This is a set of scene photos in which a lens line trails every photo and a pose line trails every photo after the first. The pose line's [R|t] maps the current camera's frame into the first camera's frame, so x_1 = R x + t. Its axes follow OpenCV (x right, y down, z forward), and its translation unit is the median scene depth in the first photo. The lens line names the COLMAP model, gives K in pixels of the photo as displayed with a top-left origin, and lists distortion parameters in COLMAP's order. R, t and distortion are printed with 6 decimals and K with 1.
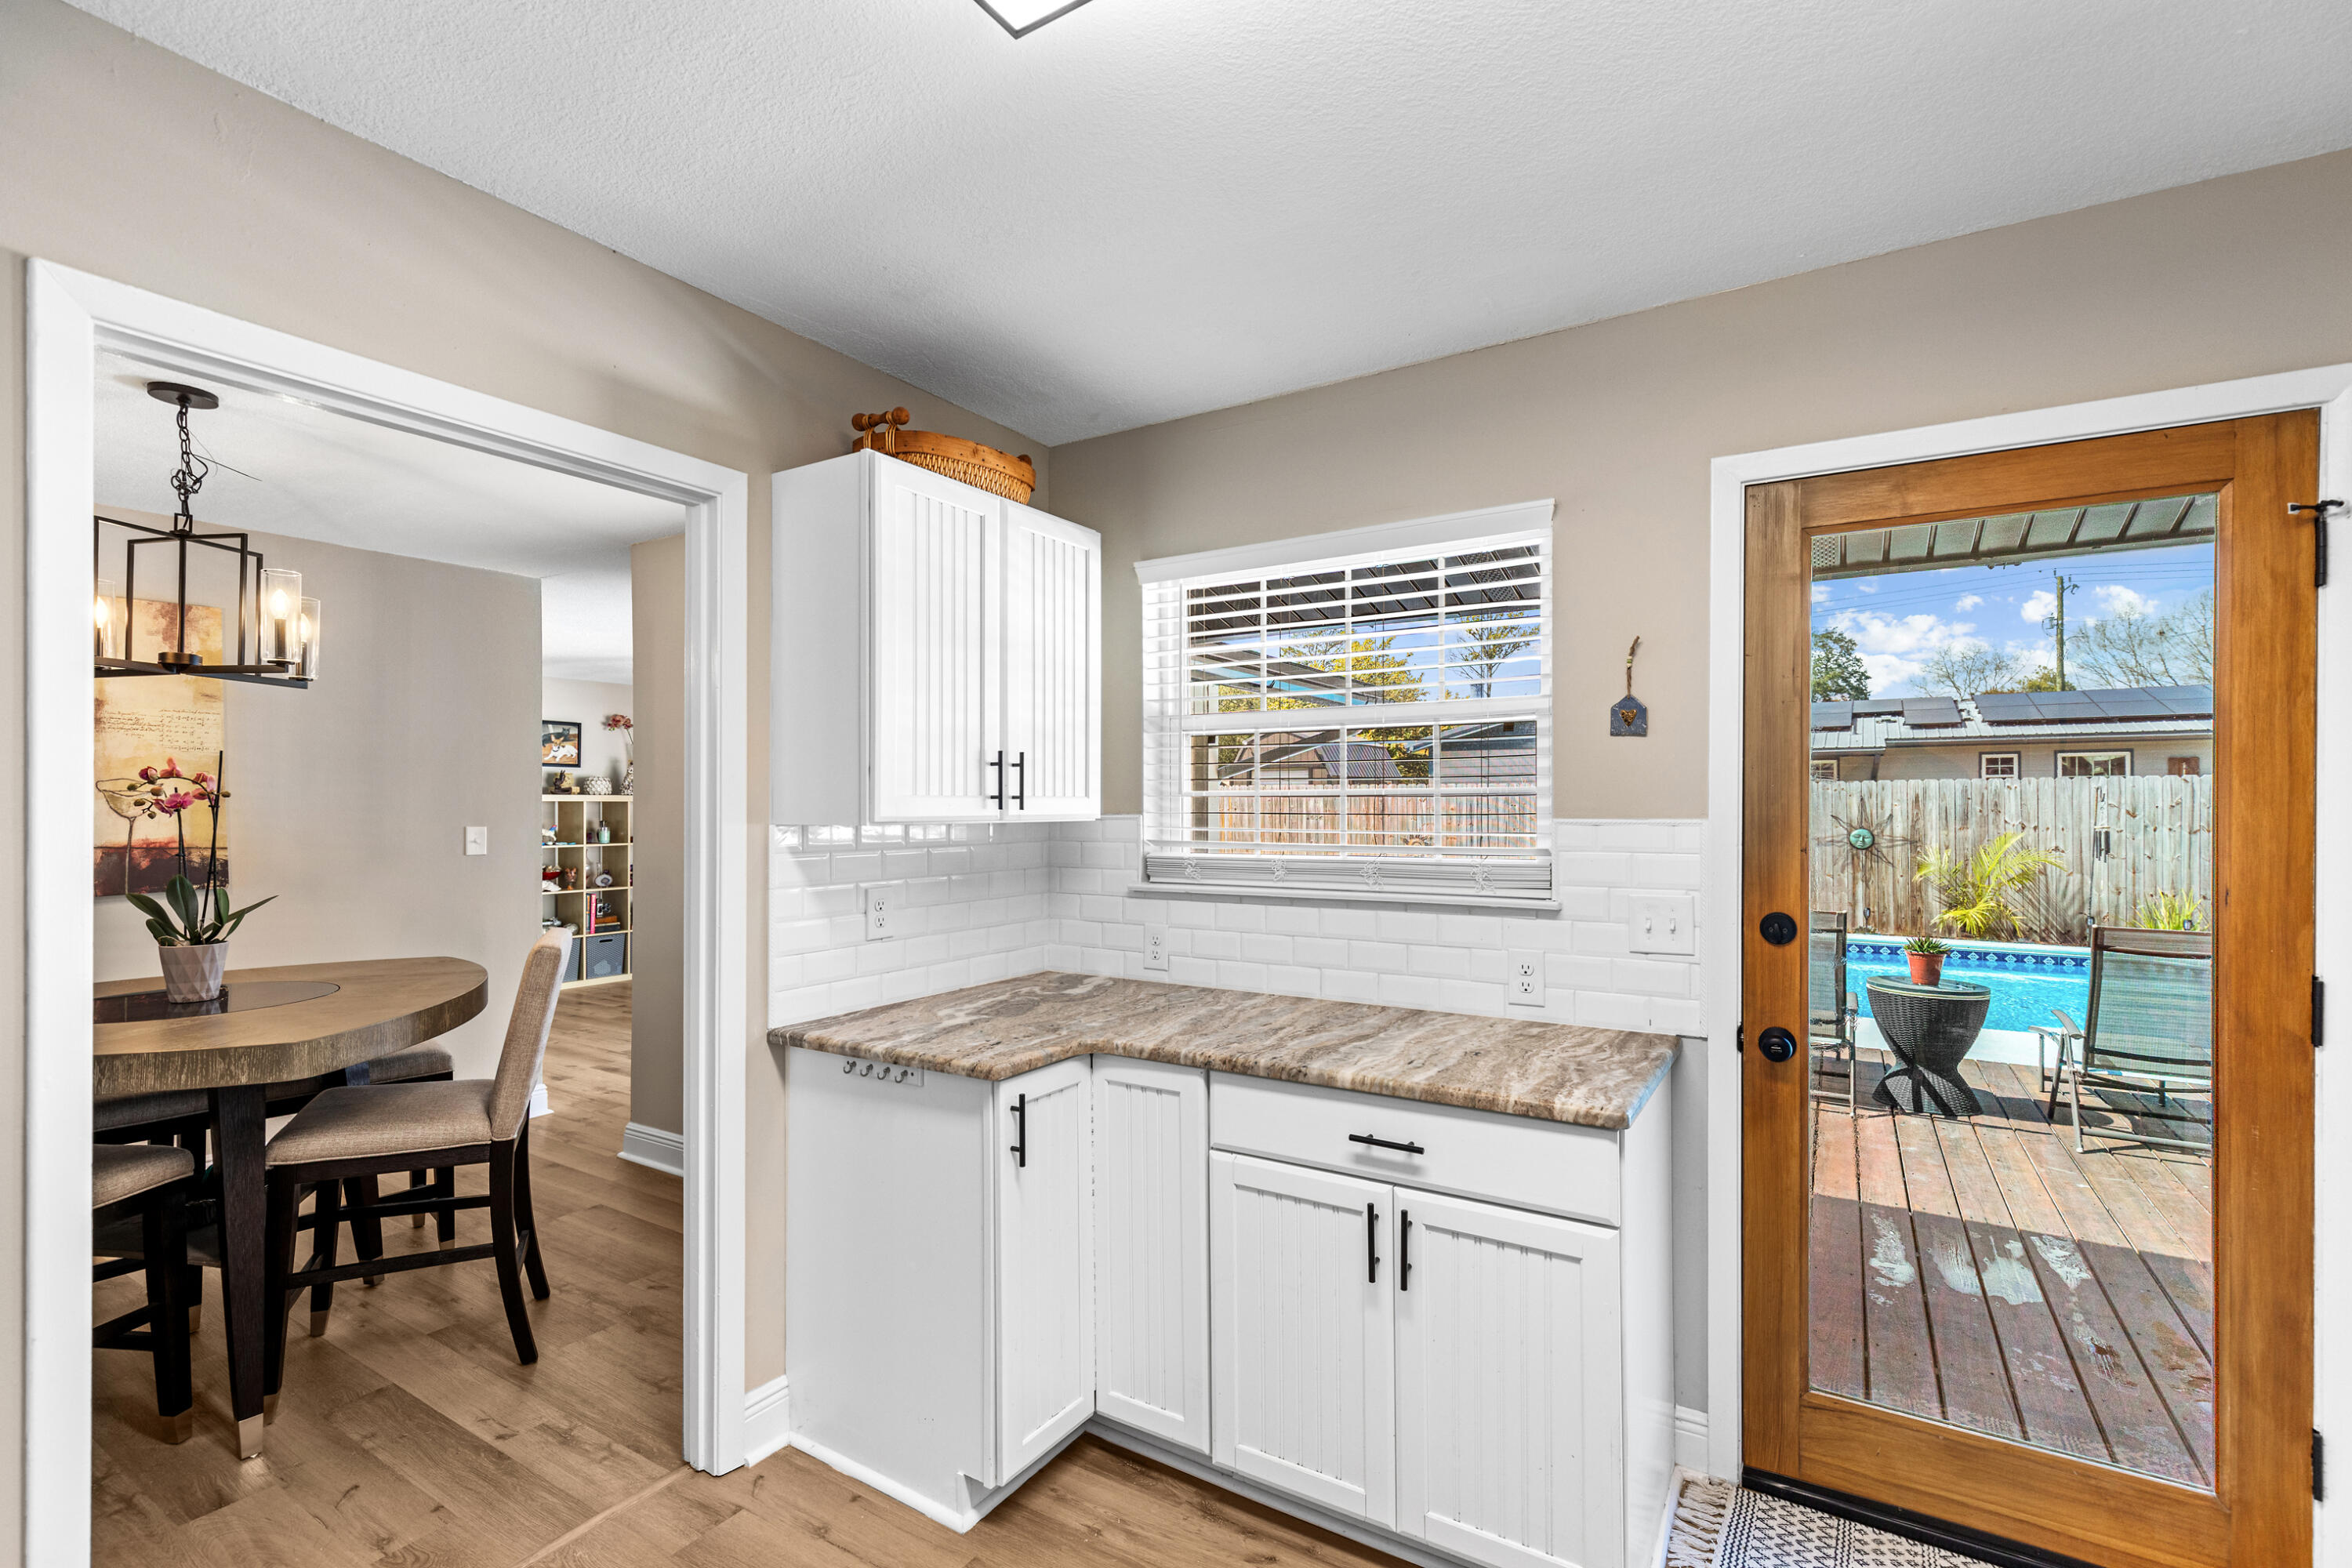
lens RADIAL K [[1062.6, 0, 1177.5], [0, 1062.6, 805.1], [0, 0, 1]] dist [0.002635, 0.000706]
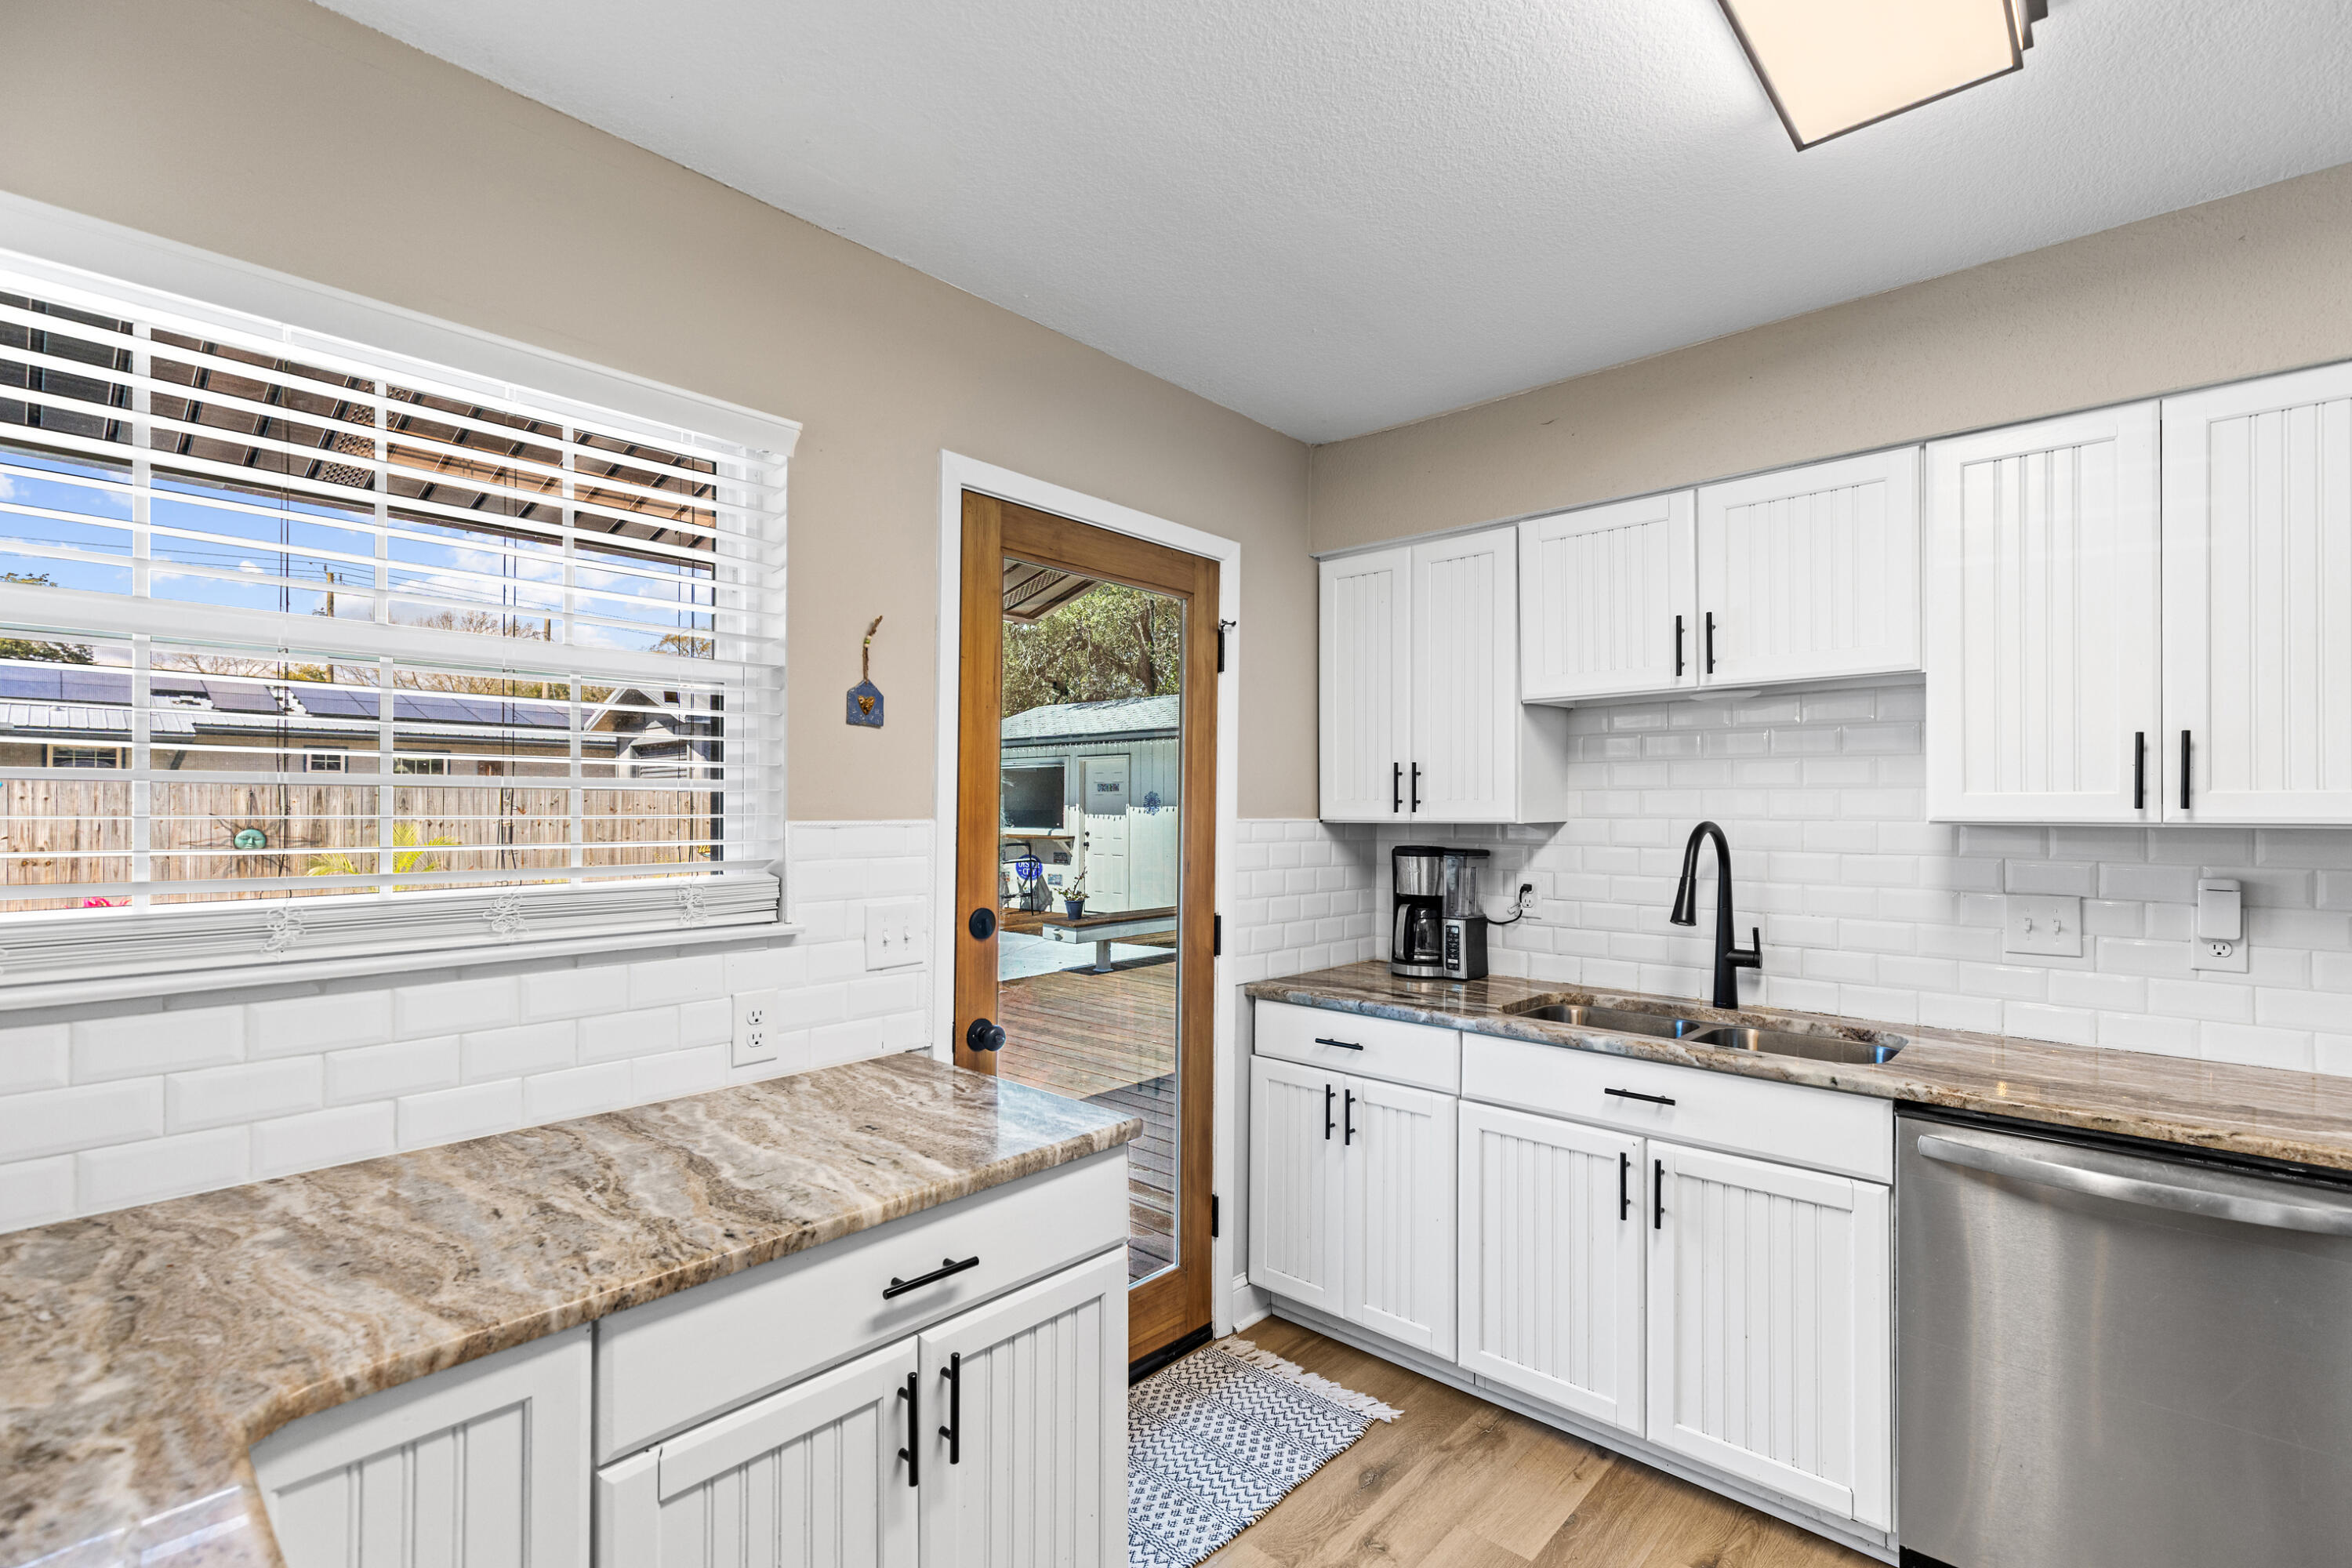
lens RADIAL K [[1063.0, 0, 1206.1], [0, 1063.0, 791.4], [0, 0, 1]] dist [-0.001226, -0.000082]
pose [[0.154853, 0.014353, 0.987833, -0.338413], [-0.004675, 0.999894, -0.013795, 0.000387], [-0.987926, -0.002482, 0.154904, 0.490145]]
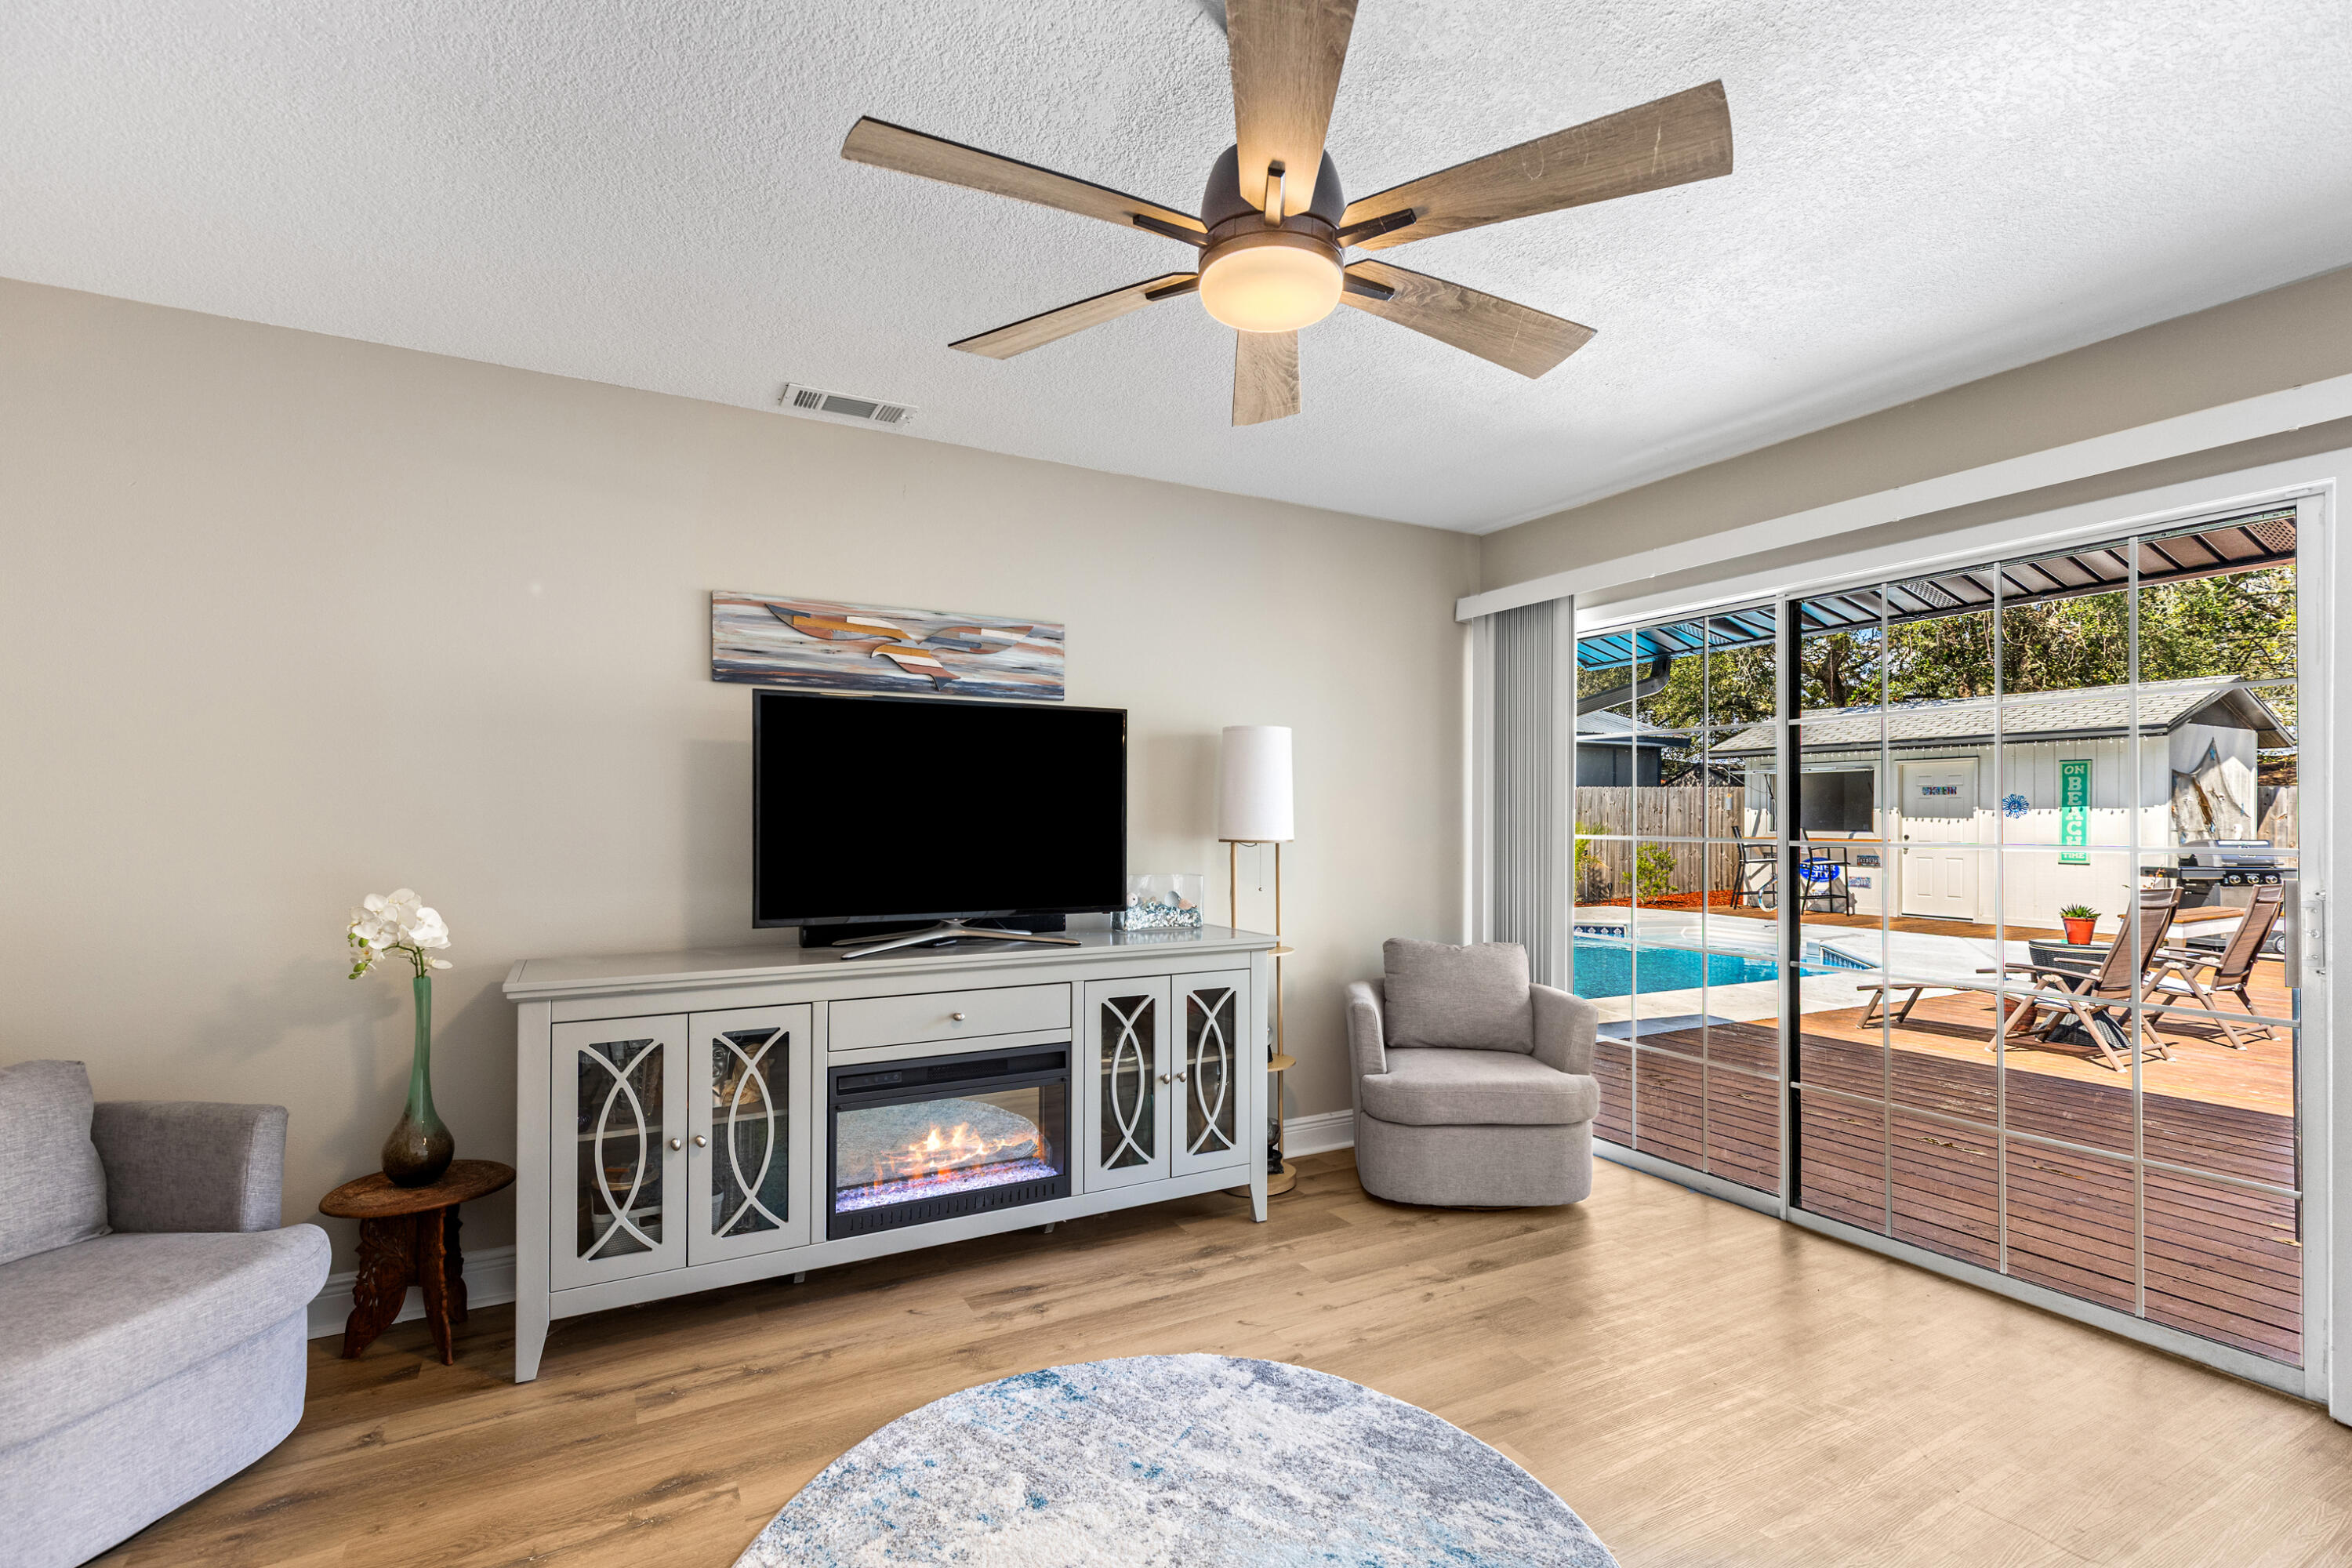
lens RADIAL K [[1078.9, 0, 1179.1], [0, 1078.9, 816.2], [0, 0, 1]] dist [0.012376, -0.000053]
pose [[0.472803, 0.002303, 0.881165, -1.696213], [-0.004362, 0.999990, -0.000272, 0.052388], [-0.881157, -0.003715, 0.472809, 2.478620]]
